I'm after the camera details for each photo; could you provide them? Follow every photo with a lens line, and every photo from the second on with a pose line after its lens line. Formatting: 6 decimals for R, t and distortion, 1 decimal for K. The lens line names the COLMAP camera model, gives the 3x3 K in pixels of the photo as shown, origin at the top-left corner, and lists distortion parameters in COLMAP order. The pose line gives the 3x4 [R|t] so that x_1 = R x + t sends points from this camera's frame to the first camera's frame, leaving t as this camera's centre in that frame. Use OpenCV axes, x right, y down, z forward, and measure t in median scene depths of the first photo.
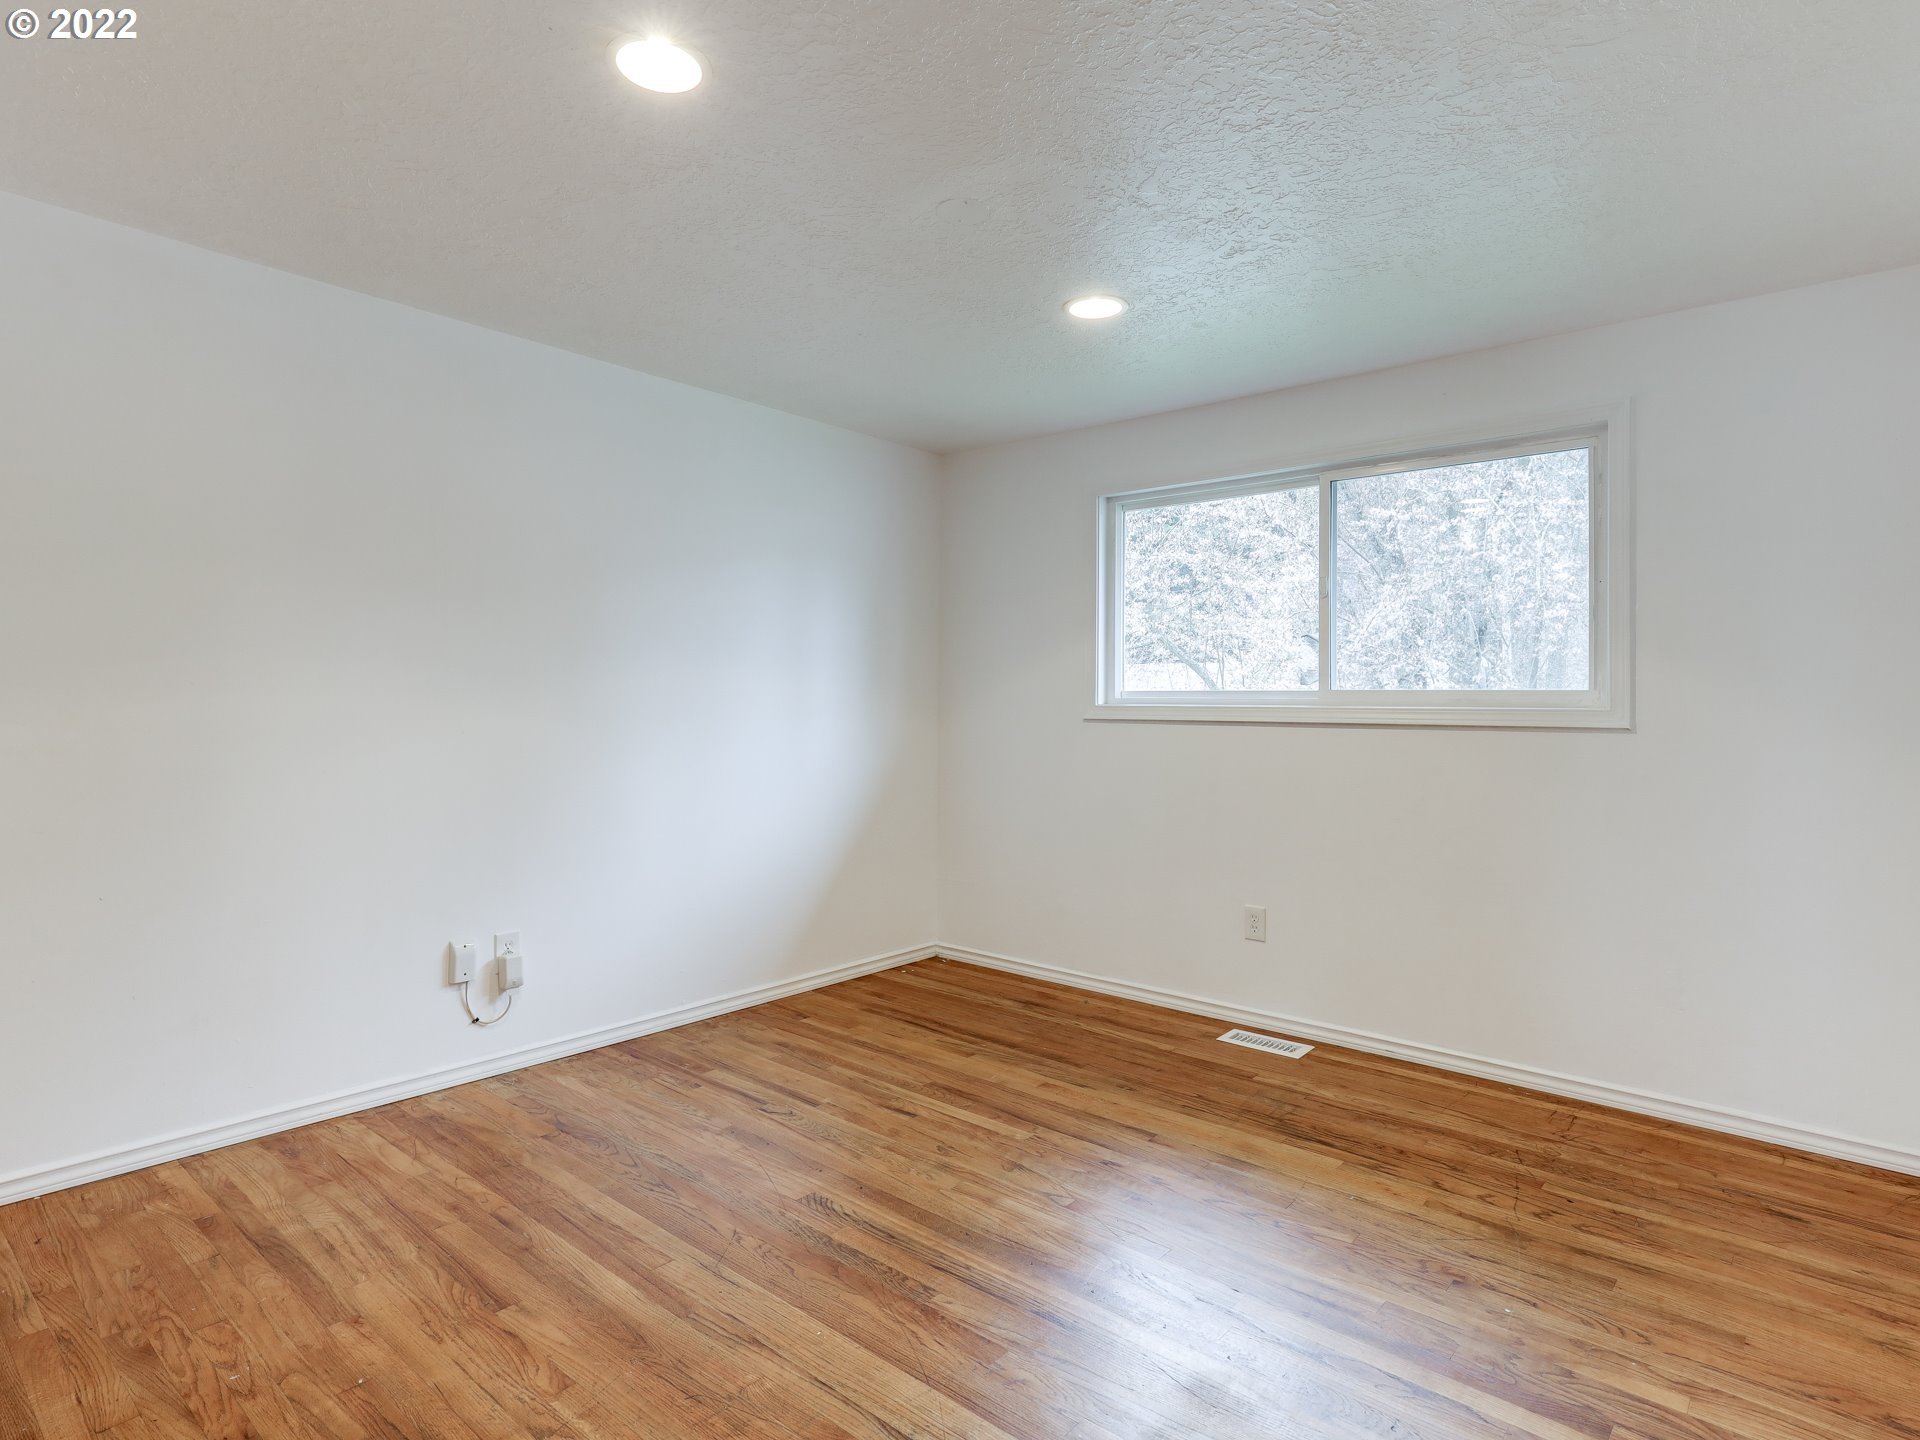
lens RADIAL K [[1028.8, 0, 960.0], [0, 1028.8, 720.0], [0, 0, 1]] dist [0.002529, -0.000369]
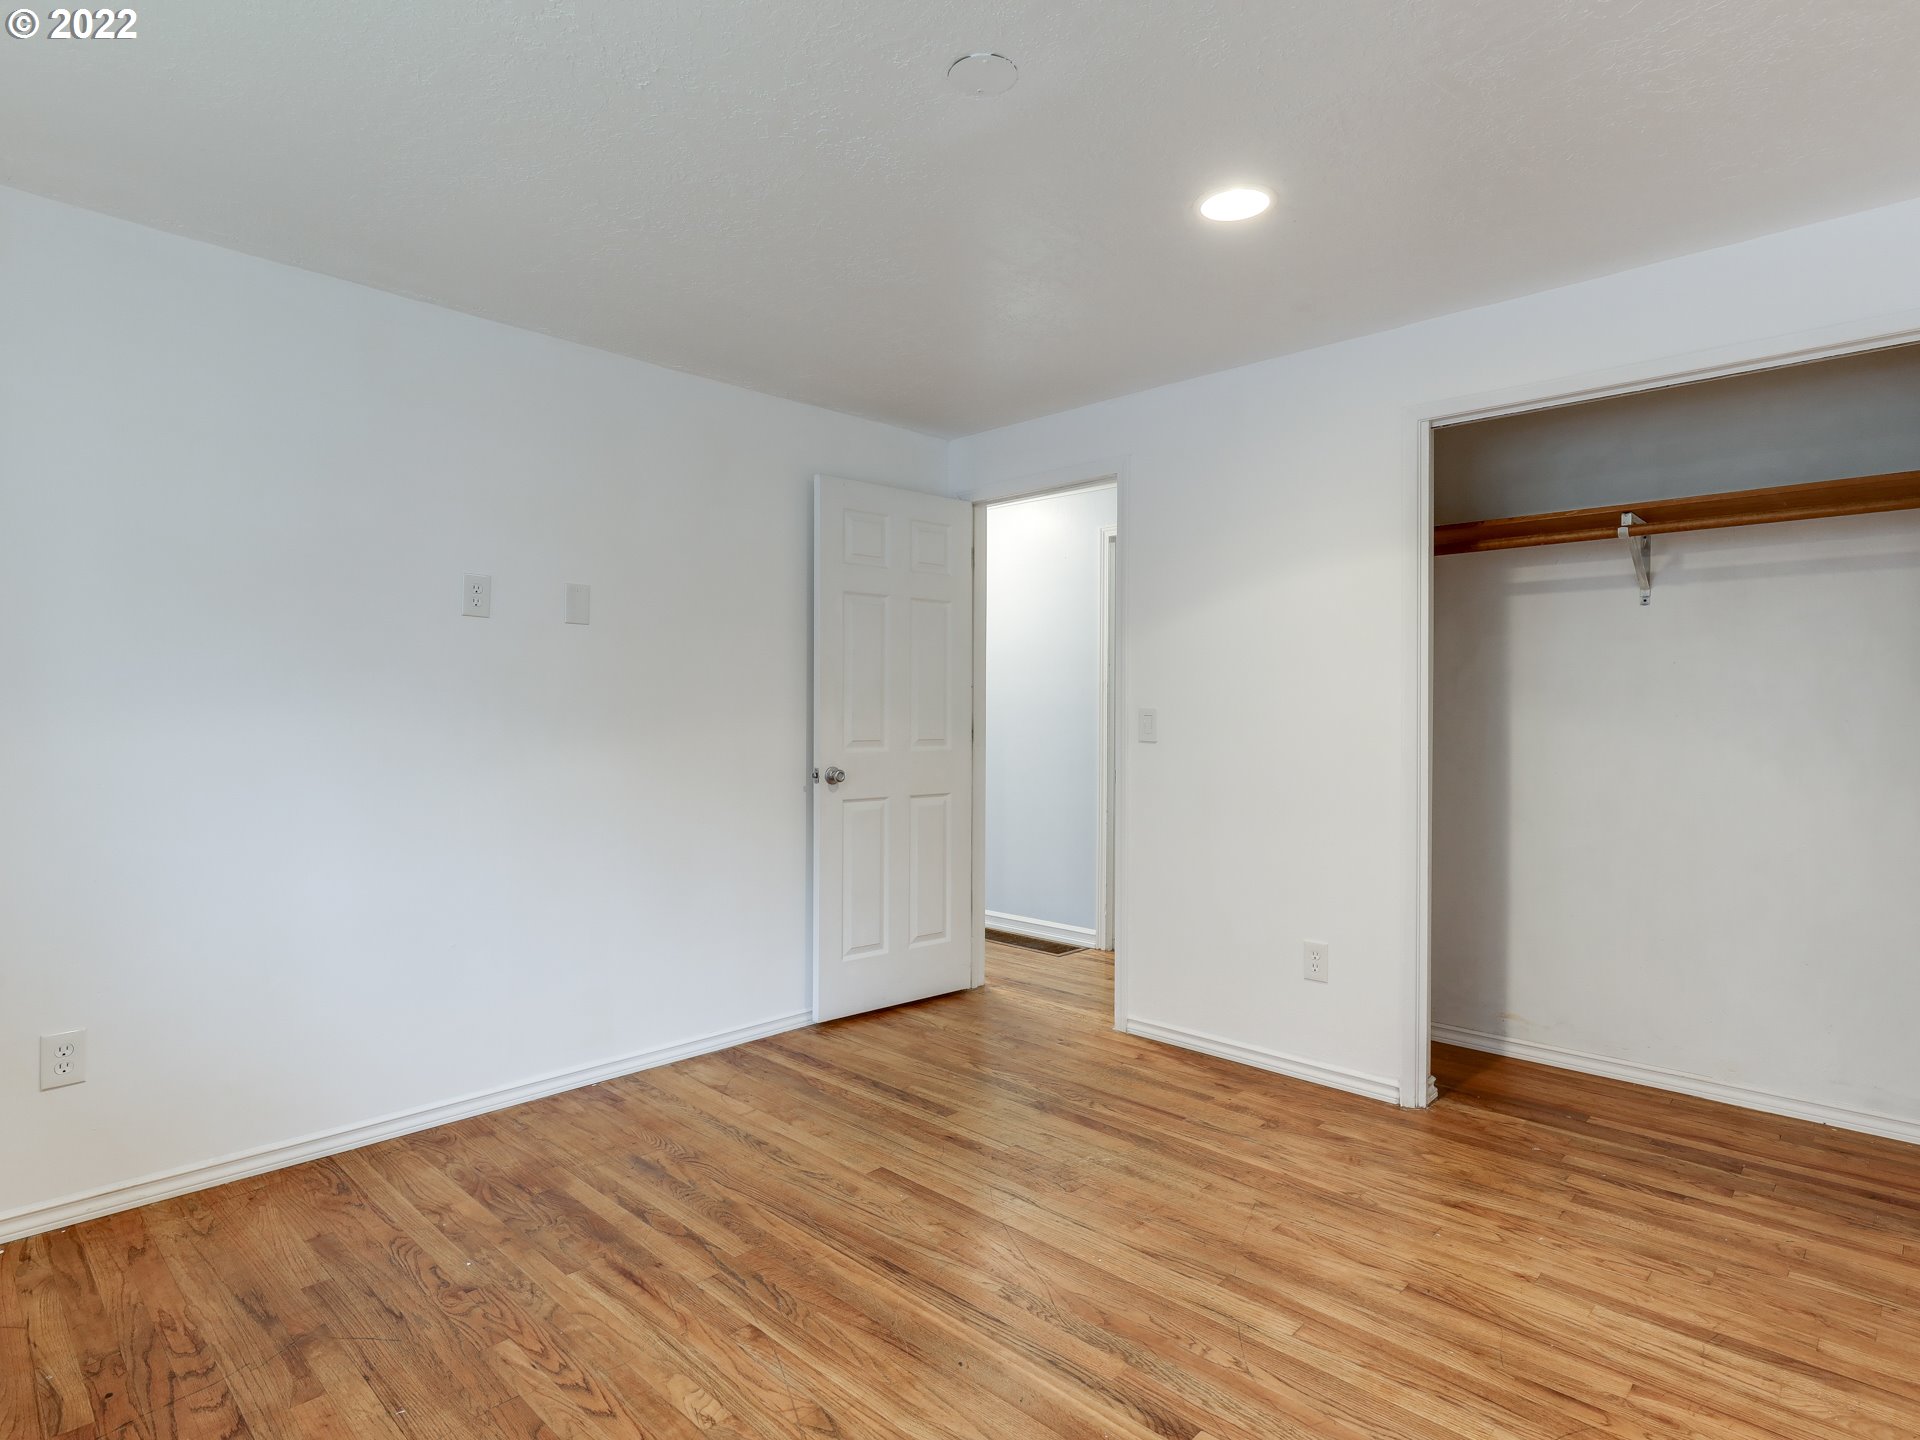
lens RADIAL K [[1036.8, 0, 954.3], [0, 1036.8, 720.3], [0, 0, 1]] dist [0.000340, -0.001023]
pose [[-0.997947, -0.014635, 0.062346, -0.032681], [-0.012910, 0.999525, 0.027987, -0.029955], [-0.062726, 0.027125, -0.997662, 1.820600]]
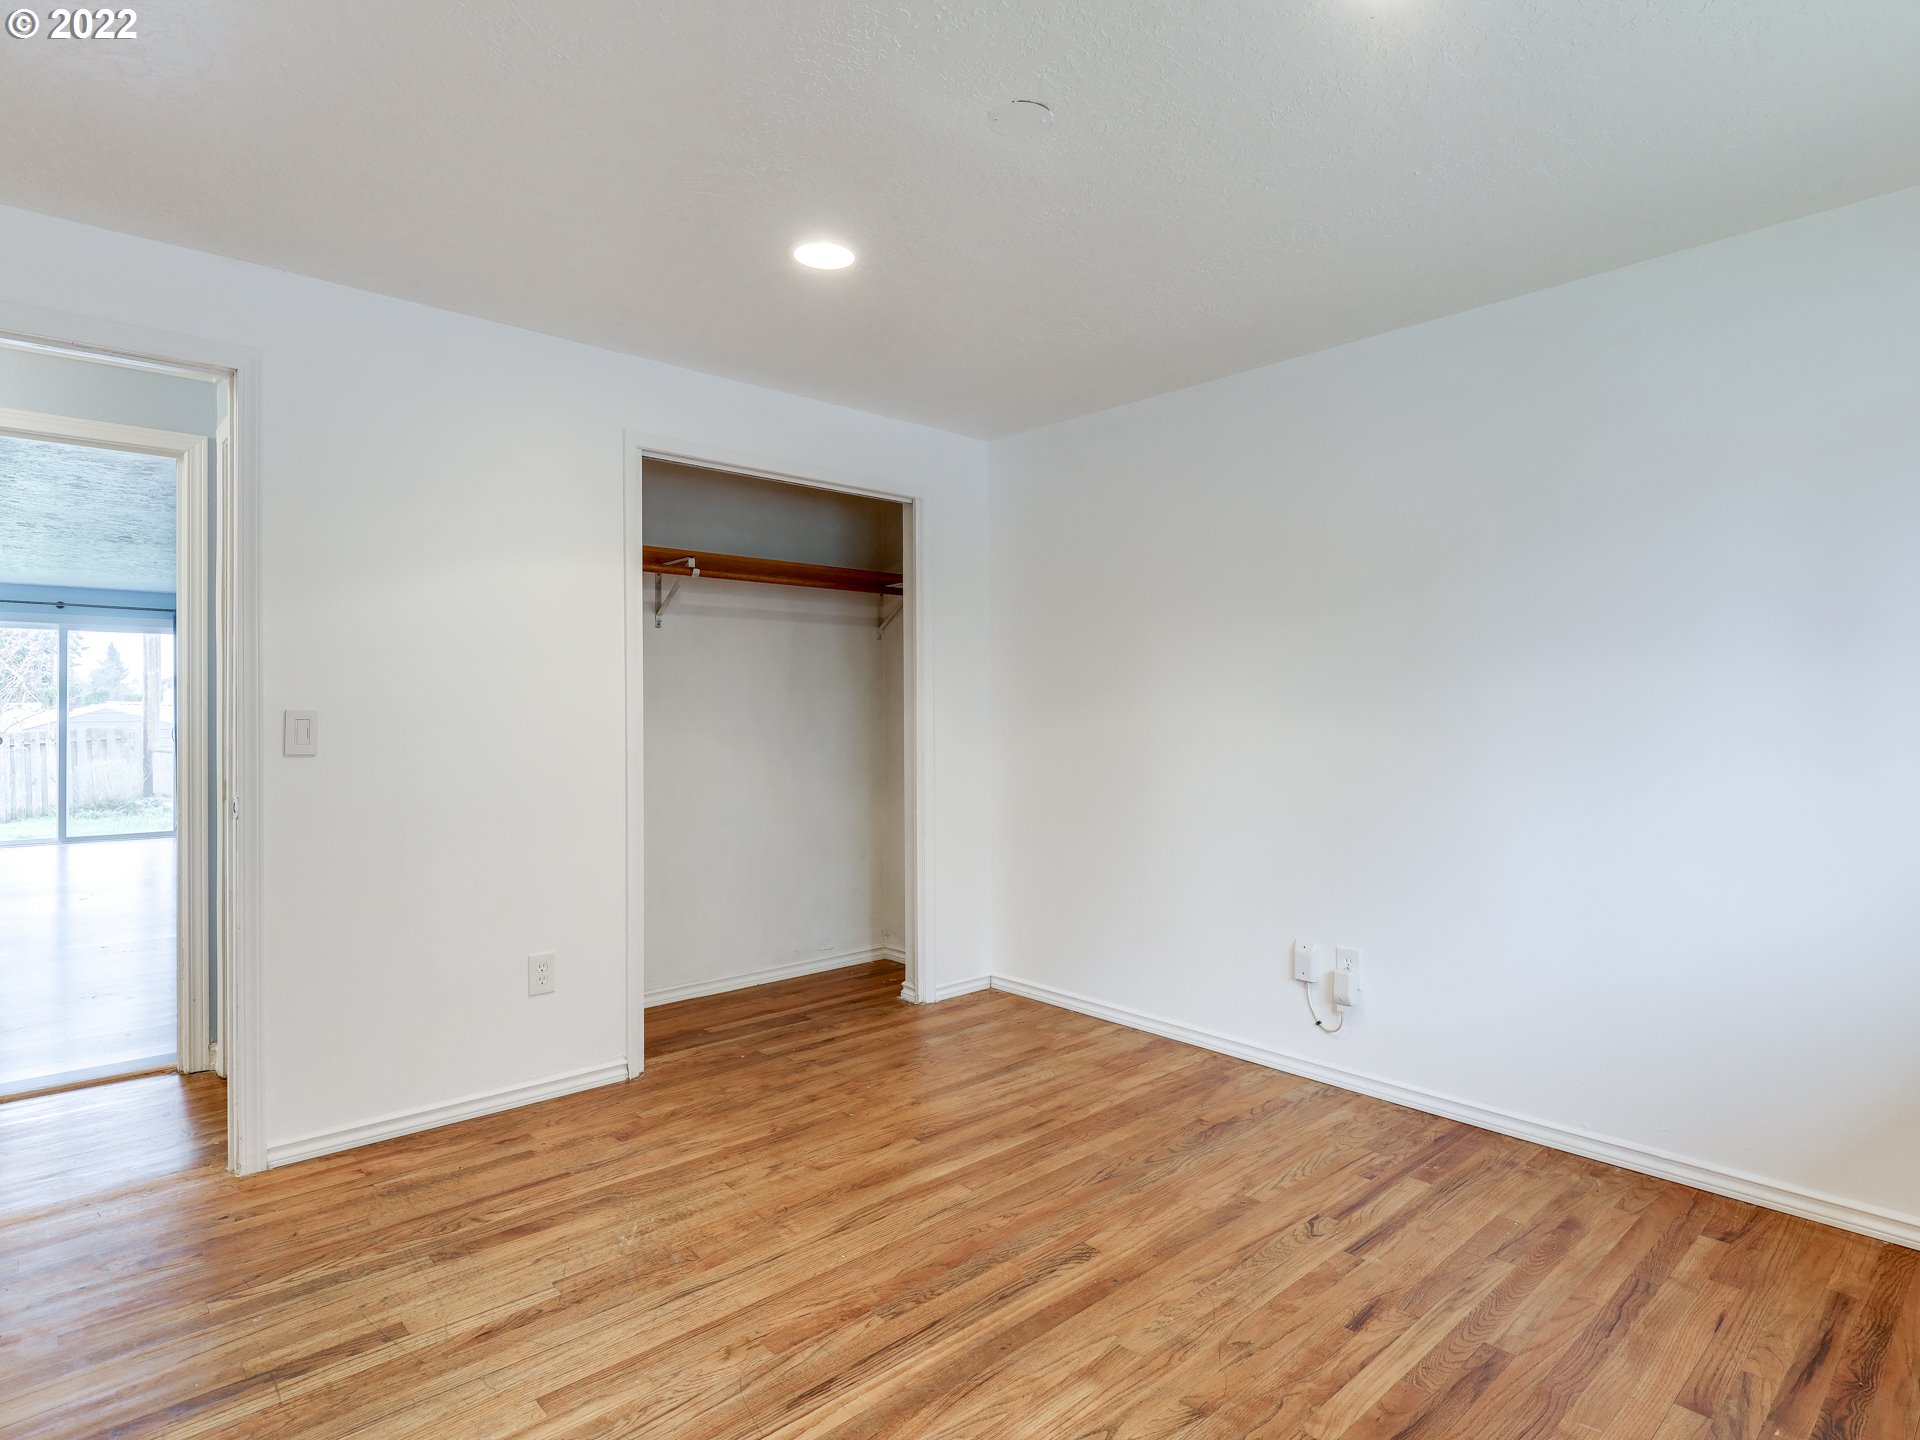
lens RADIAL K [[1036.8, 0, 954.3], [0, 1036.8, 720.3], [0, 0, 1]] dist [0.000340, -0.001023]
pose [[-0.122332, -0.002805, -0.992485, 0.853906], [-0.017879, 0.999840, -0.000623, -0.006947], [0.992328, 0.017668, -0.122363, 1.065950]]
